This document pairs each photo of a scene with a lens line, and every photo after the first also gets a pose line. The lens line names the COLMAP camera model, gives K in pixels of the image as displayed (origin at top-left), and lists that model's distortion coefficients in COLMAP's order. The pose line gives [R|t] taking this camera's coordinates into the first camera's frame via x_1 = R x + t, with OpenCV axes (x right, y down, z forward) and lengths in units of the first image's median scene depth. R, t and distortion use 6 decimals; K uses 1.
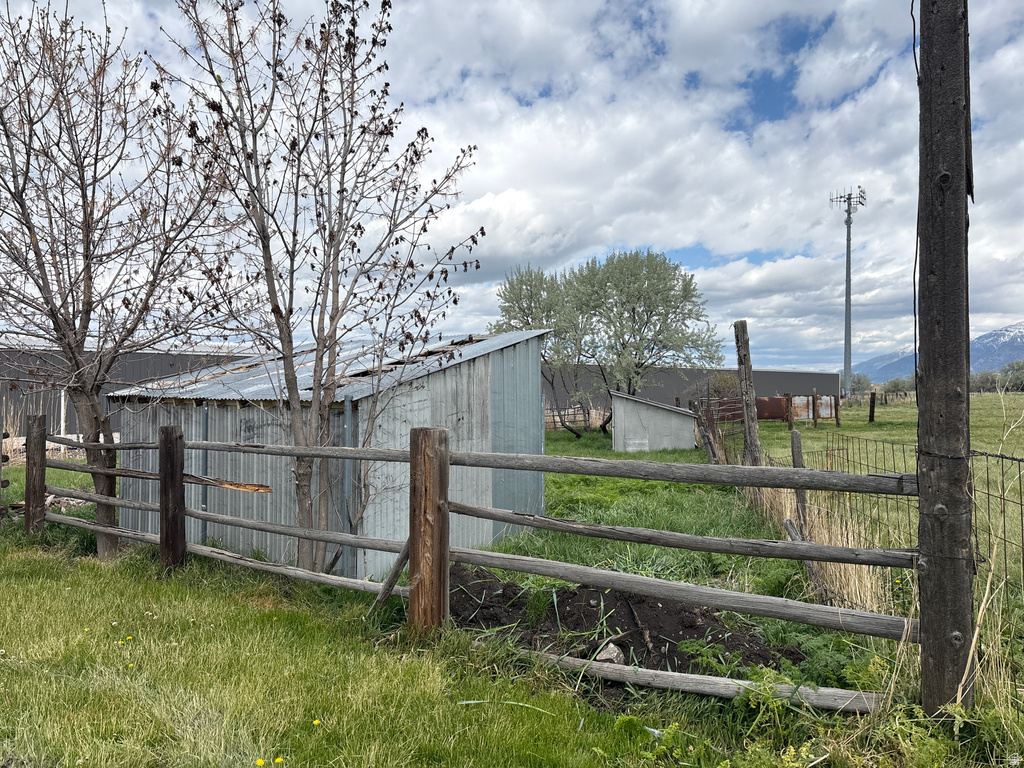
lens RADIAL K [[774.3, 0, 513.4], [0, 774.3, 388.0], [0, 0, 1]] dist [0.094378, -0.103722]
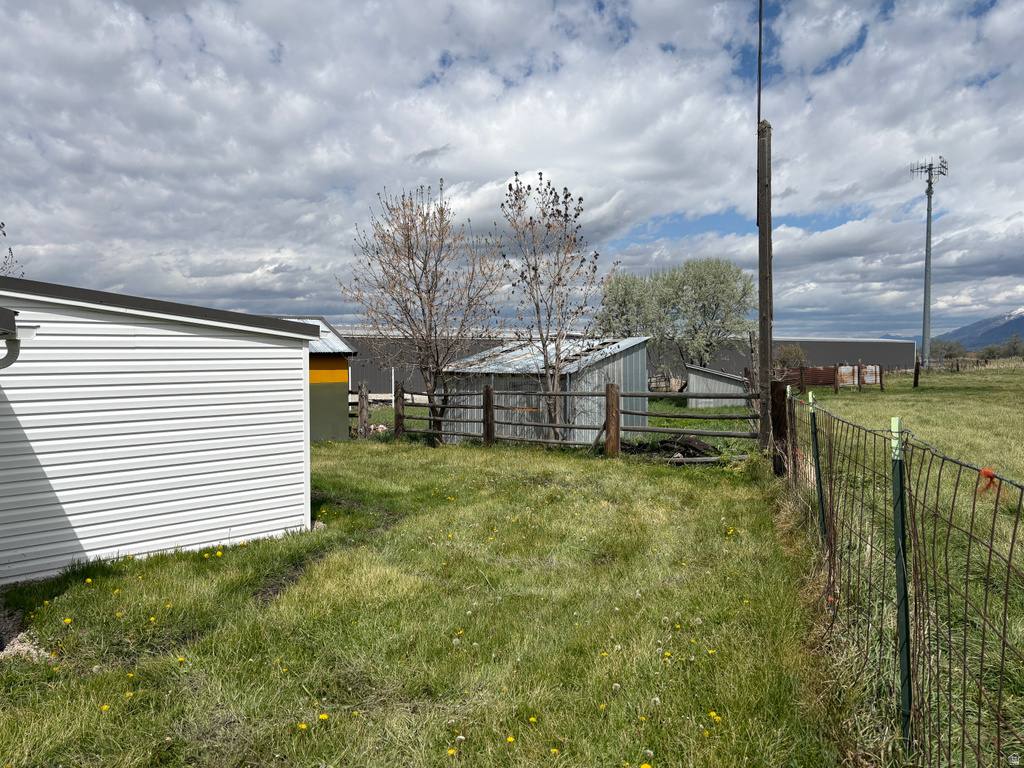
lens RADIAL K [[764.4, 0, 512.0], [0, 764.4, 384.0], [0, 0, 1]] dist [0.215260, -0.457001]
pose [[0.994589, -0.004657, -0.103786, -0.127964], [0.008139, 0.999417, 0.033153, -0.028569], [0.103572, -0.033818, 0.994047, -1.256460]]
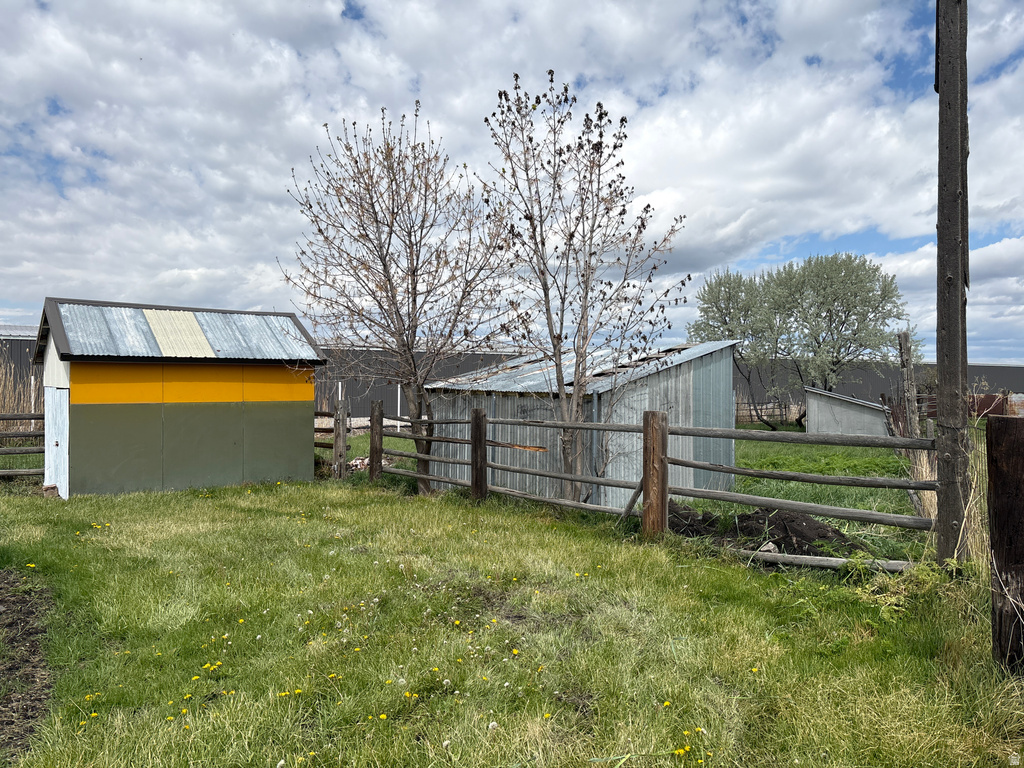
lens RADIAL K [[774.3, 0, 513.4], [0, 774.3, 388.0], [0, 0, 1]] dist [0.094378, -0.103722]
pose [[0.969169, 0.009983, -0.246193, 0.001840], [-0.007791, 0.999921, 0.009879, -0.007183], [0.246272, -0.007656, 0.969171, -0.450093]]
